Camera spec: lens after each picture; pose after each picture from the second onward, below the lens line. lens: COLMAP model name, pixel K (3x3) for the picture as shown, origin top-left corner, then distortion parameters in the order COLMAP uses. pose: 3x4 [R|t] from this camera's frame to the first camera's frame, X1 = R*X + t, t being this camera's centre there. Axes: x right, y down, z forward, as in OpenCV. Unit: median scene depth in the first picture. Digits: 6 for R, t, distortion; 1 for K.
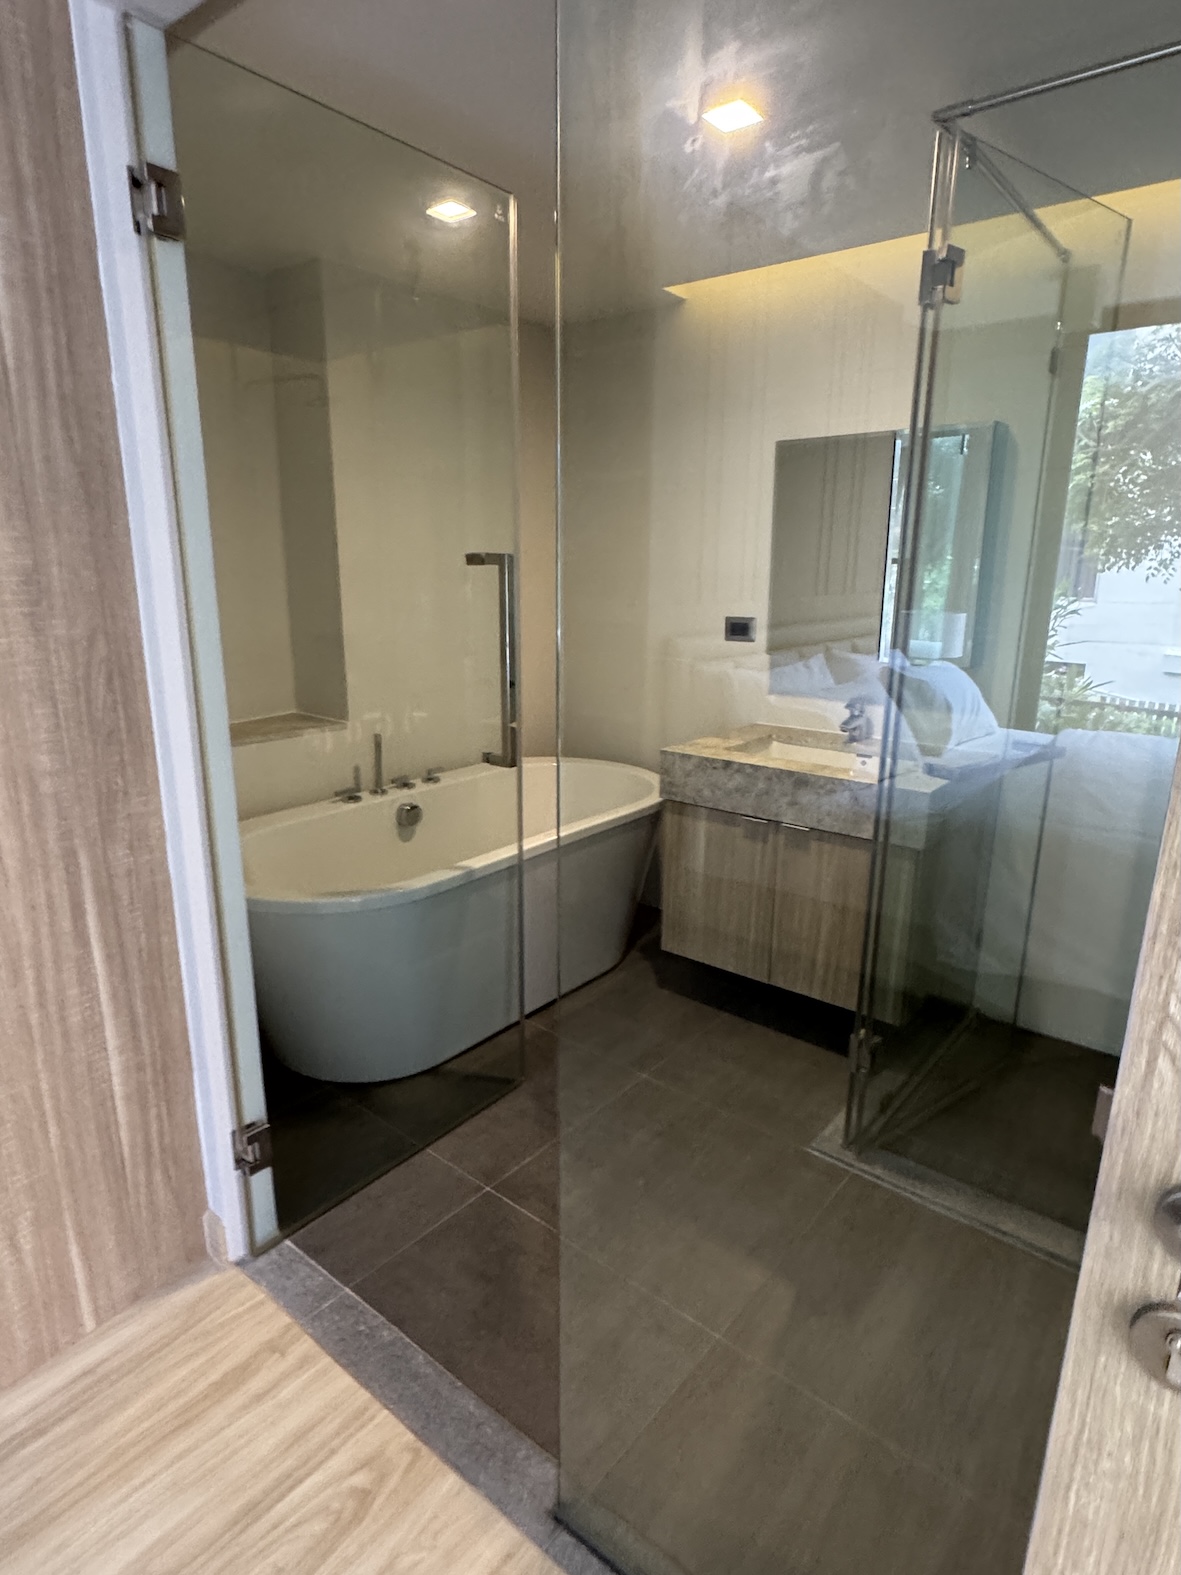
lens RADIAL K [[887.8, 0, 587.5], [0, 887.8, 790.4], [0, 0, 1]] dist [-0.000600, 0.000023]
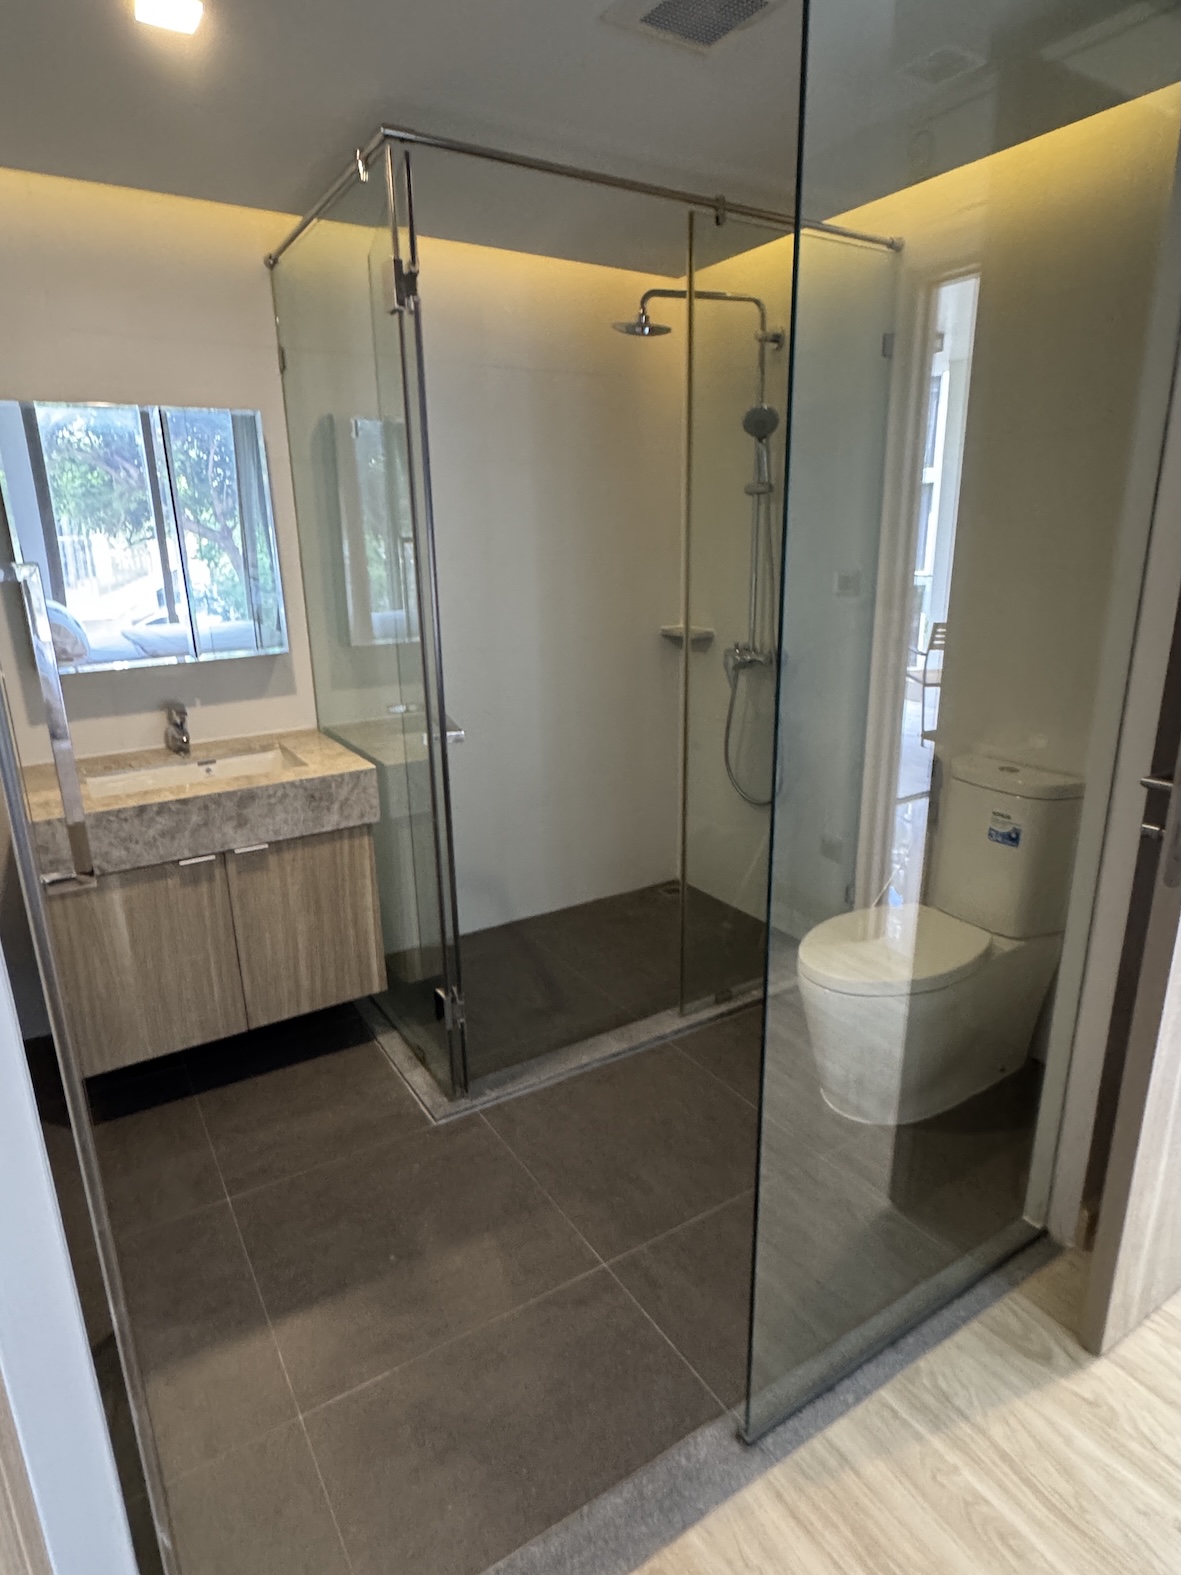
lens RADIAL K [[887.8, 0, 589.1], [0, 887.8, 785.7], [0, 0, 1]] dist [-0.000600, 0.000023]
pose [[0.320502, -0.275367, 0.906339, -0.463059], [0.250252, 0.947434, 0.199358, -0.115367], [-0.913593, 0.162918, 0.372566, 0.342981]]
